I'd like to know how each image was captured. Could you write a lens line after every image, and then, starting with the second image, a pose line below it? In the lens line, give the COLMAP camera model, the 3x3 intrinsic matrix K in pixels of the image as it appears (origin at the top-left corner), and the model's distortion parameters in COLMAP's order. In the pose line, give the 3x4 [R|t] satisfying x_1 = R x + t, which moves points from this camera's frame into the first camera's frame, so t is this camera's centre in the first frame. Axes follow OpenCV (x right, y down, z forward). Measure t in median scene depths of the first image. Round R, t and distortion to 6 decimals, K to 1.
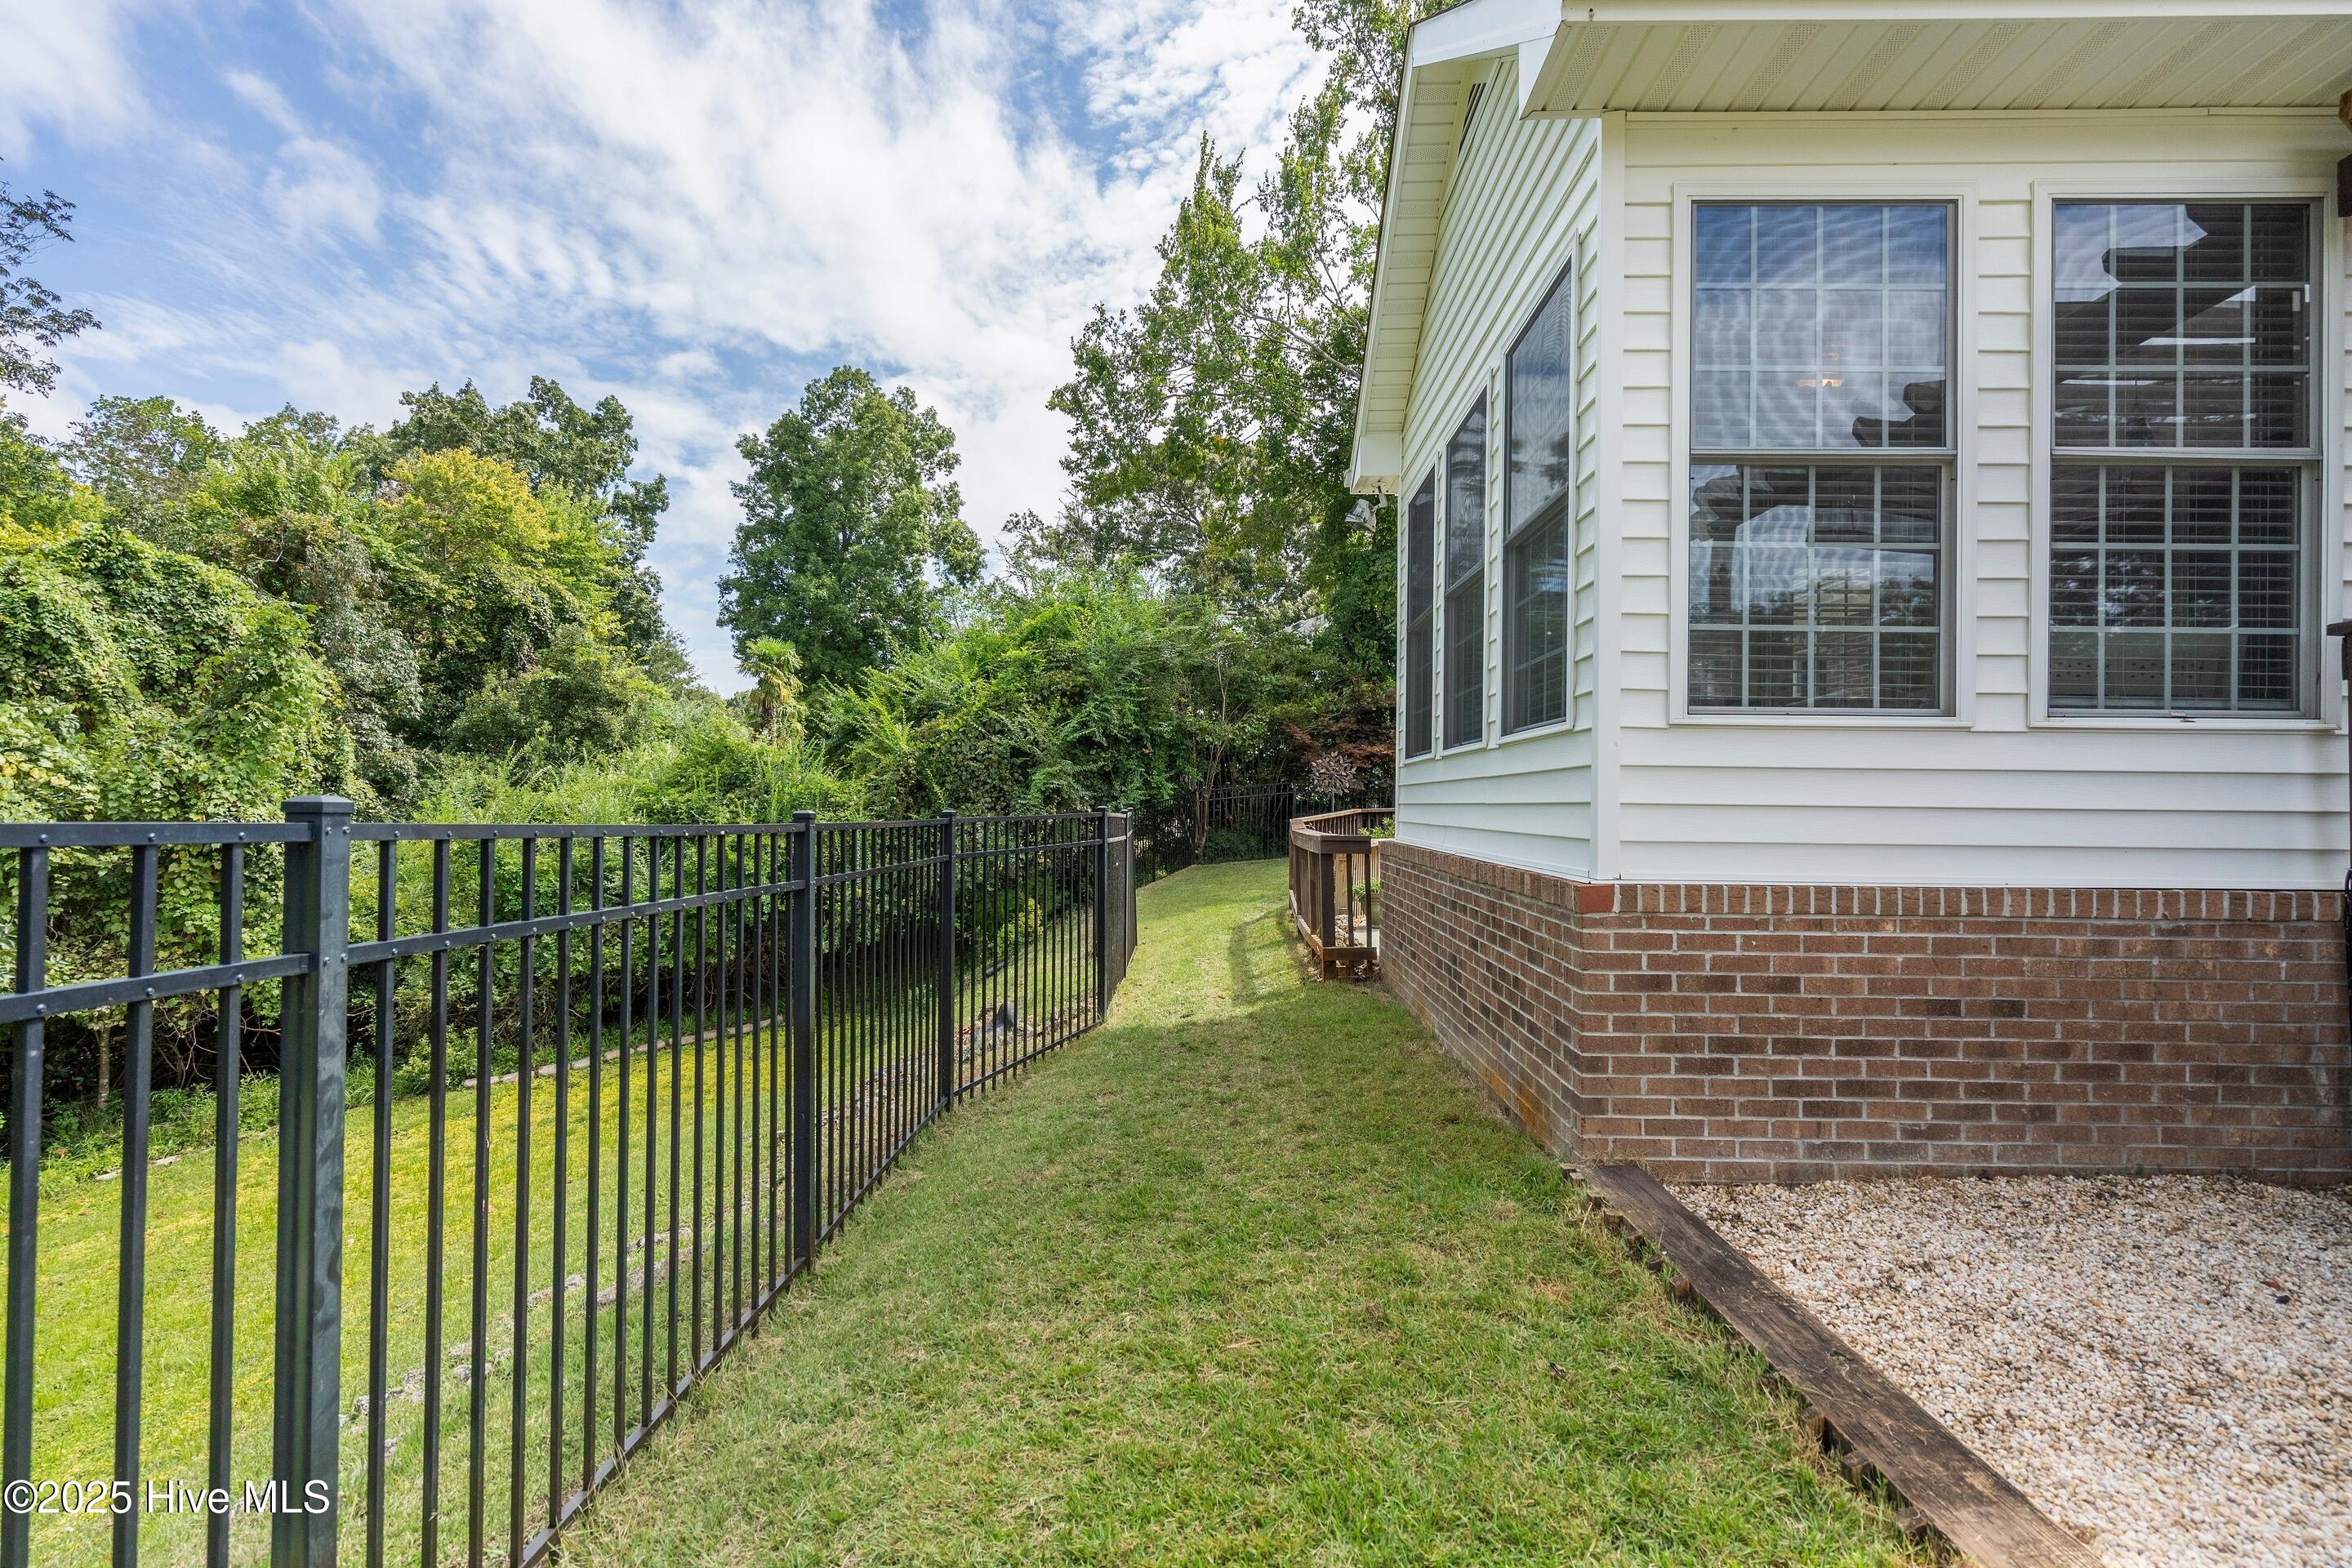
lens RADIAL K [[1055.0, 0, 1181.7], [0, 1055.0, 796.0], [0, 0, 1]] dist [-0.004153, -0.000129]
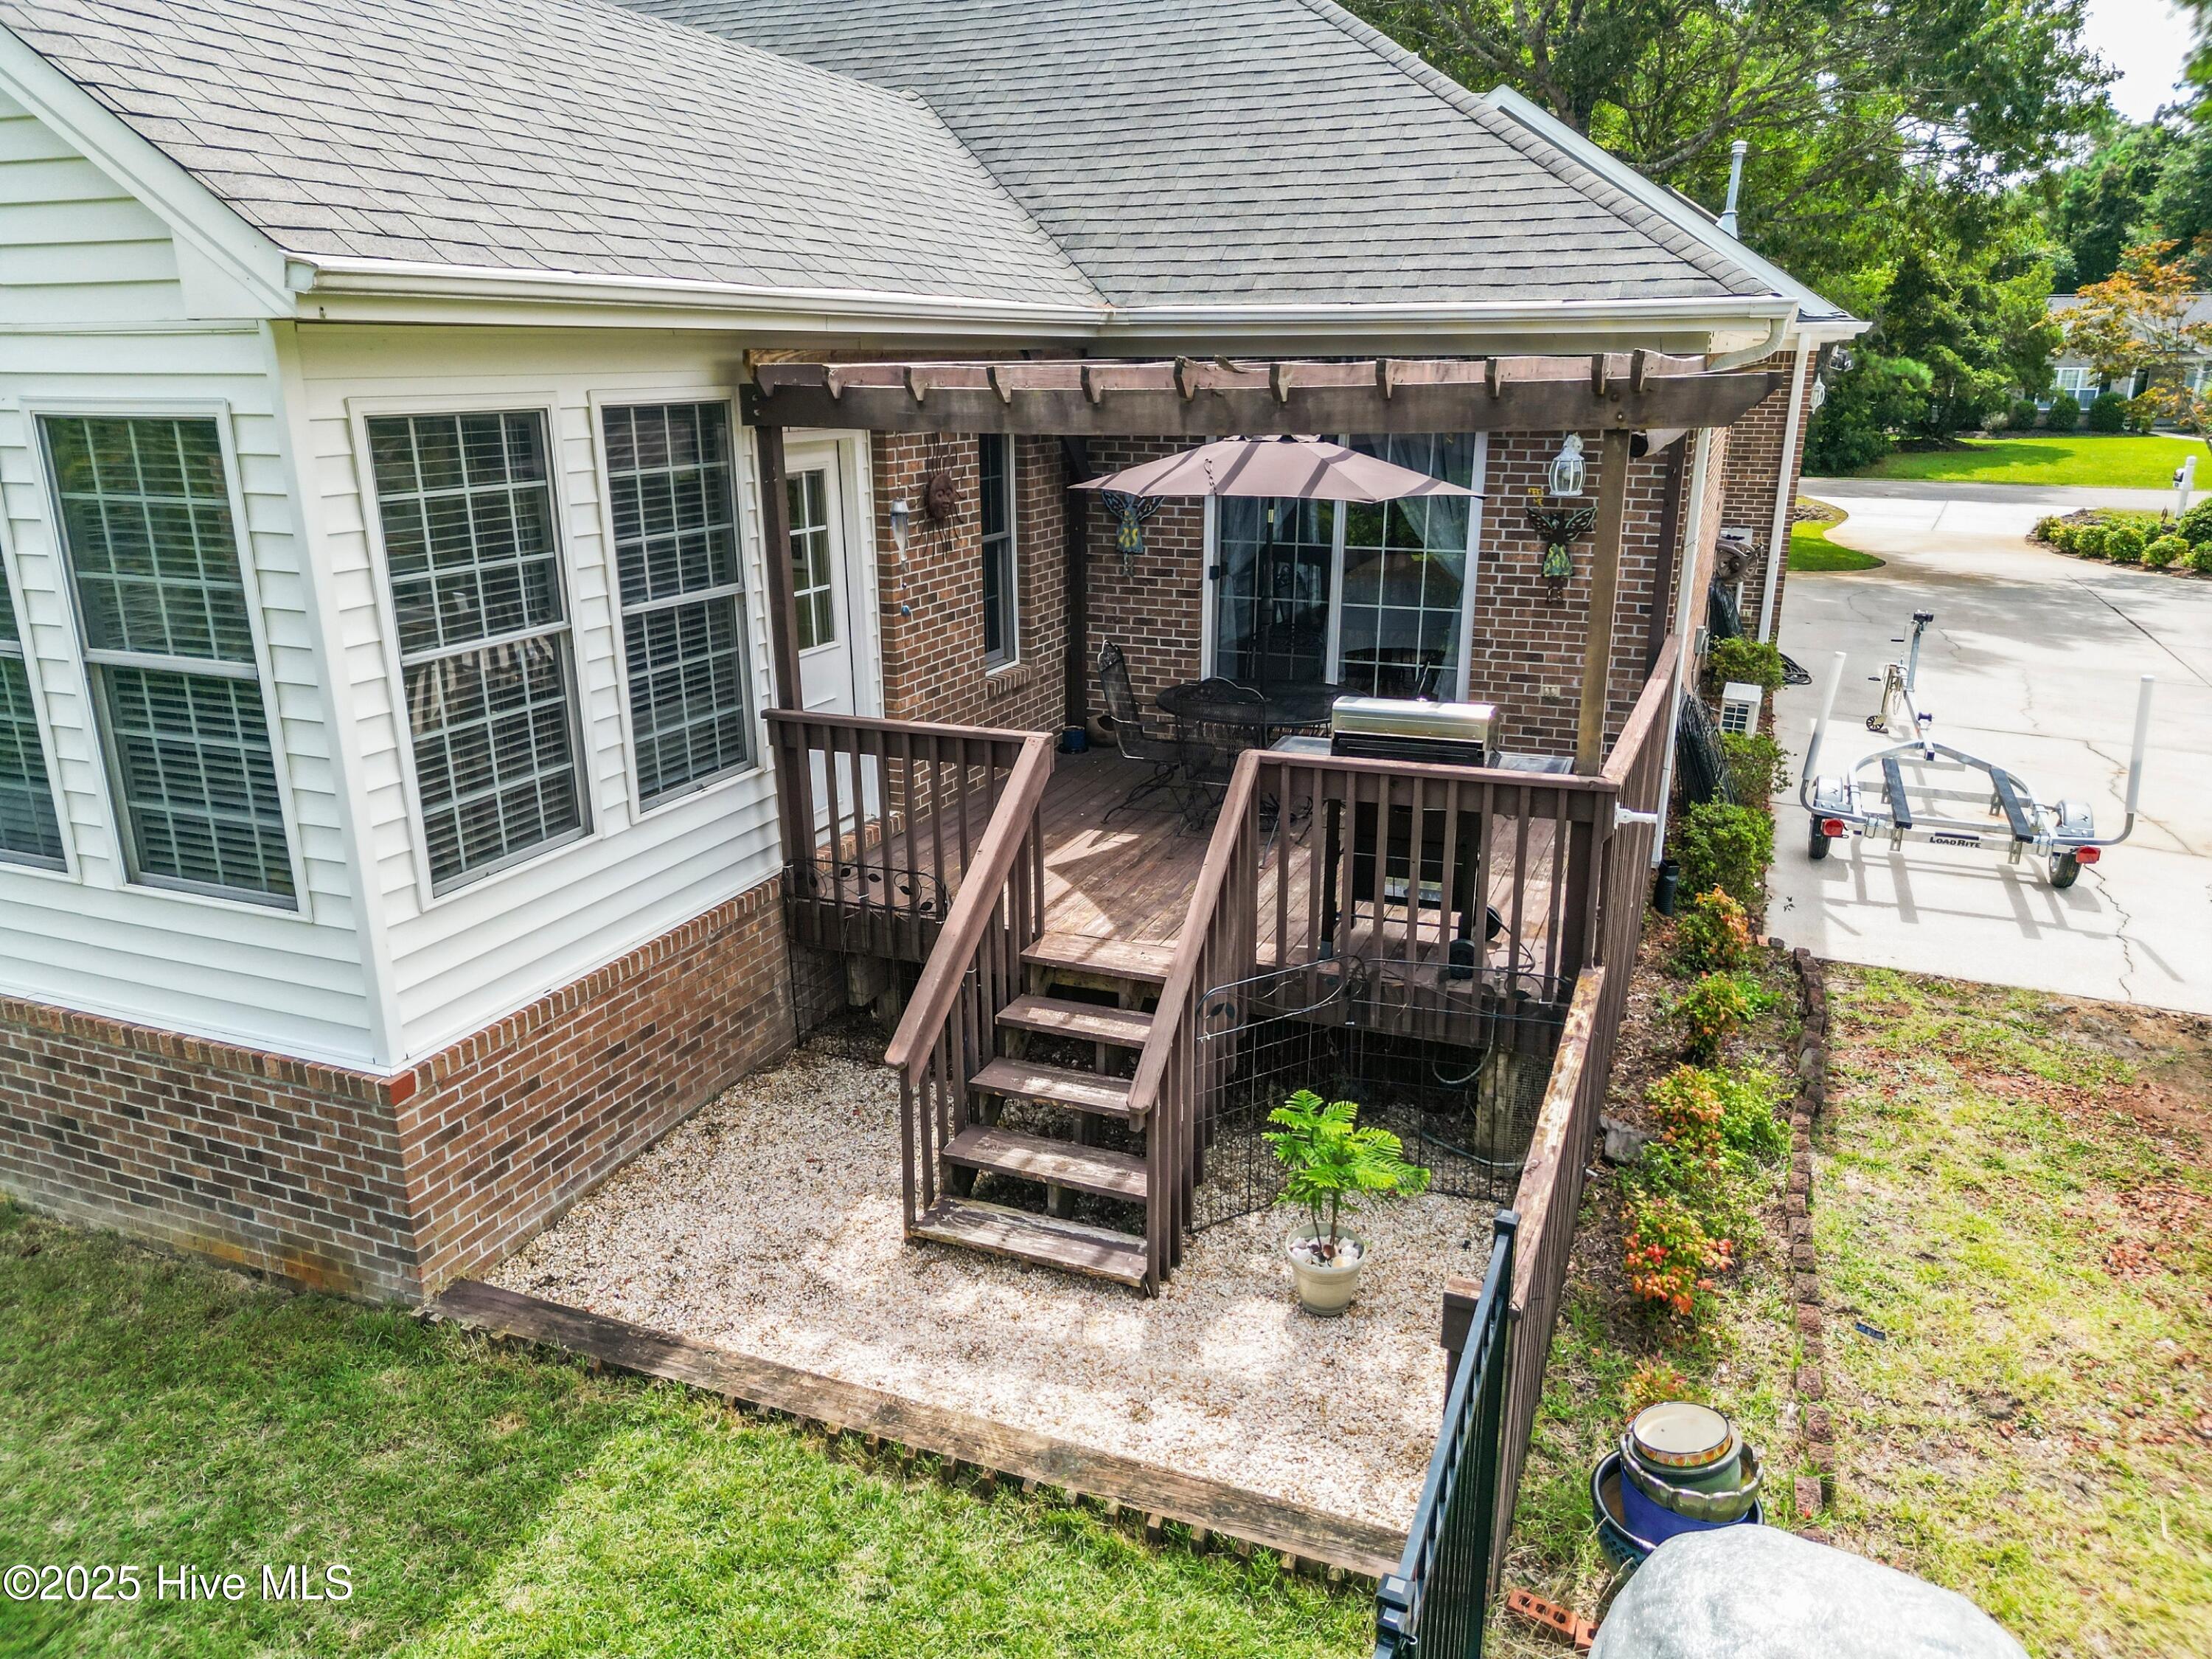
lens RADIAL K [[1546.3, 0, 1117.0], [0, 1546.3, 808.8], [0, 0, 1]] dist [0.023614, -0.006874]
pose [[0.351578, -0.275523, 0.894696, -0.733023], [0.002030, 0.955932, 0.293583, -0.669466], [-0.936156, -0.101401, 0.336644, -0.229274]]
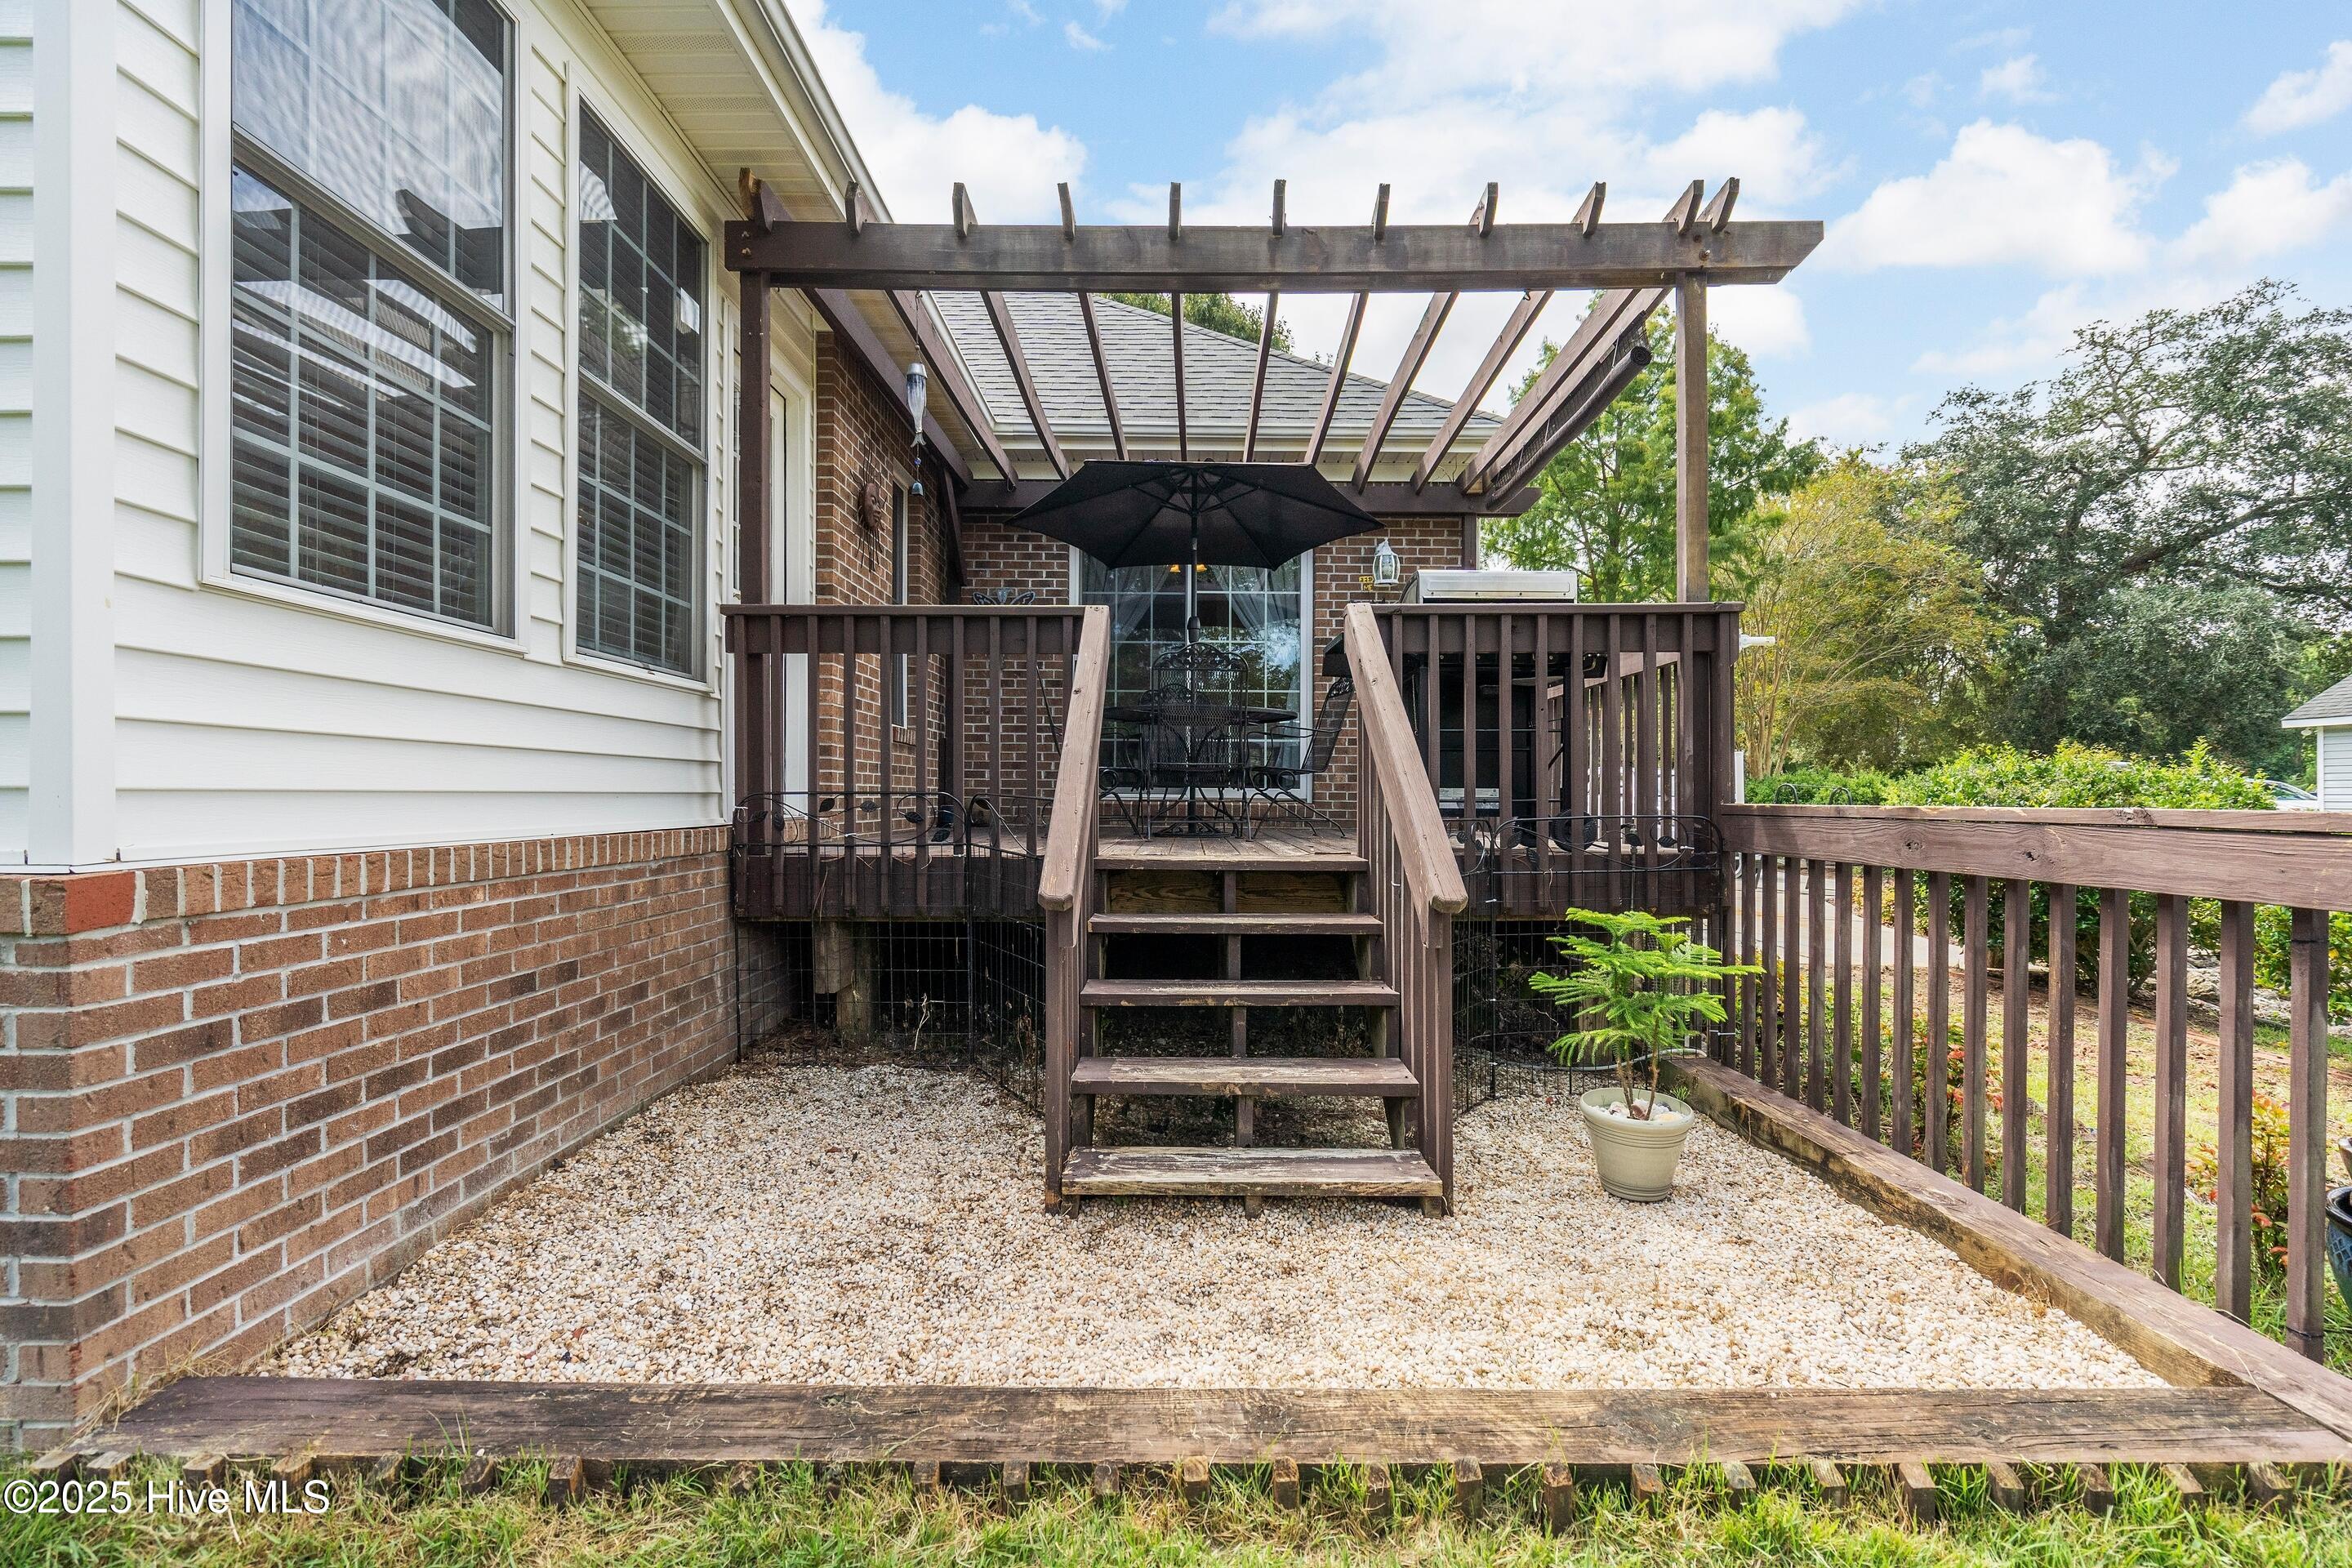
lens RADIAL K [[1055.0, 0, 1179.7], [0, 1055.0, 795.0], [0, 0, 1]] dist [-0.004153, -0.000129]
pose [[-0.021122, -0.011960, 0.999705, -0.122305], [-0.009746, 0.999883, 0.011756, 0.035620], [-0.999729, -0.009495, -0.021236, 0.495848]]
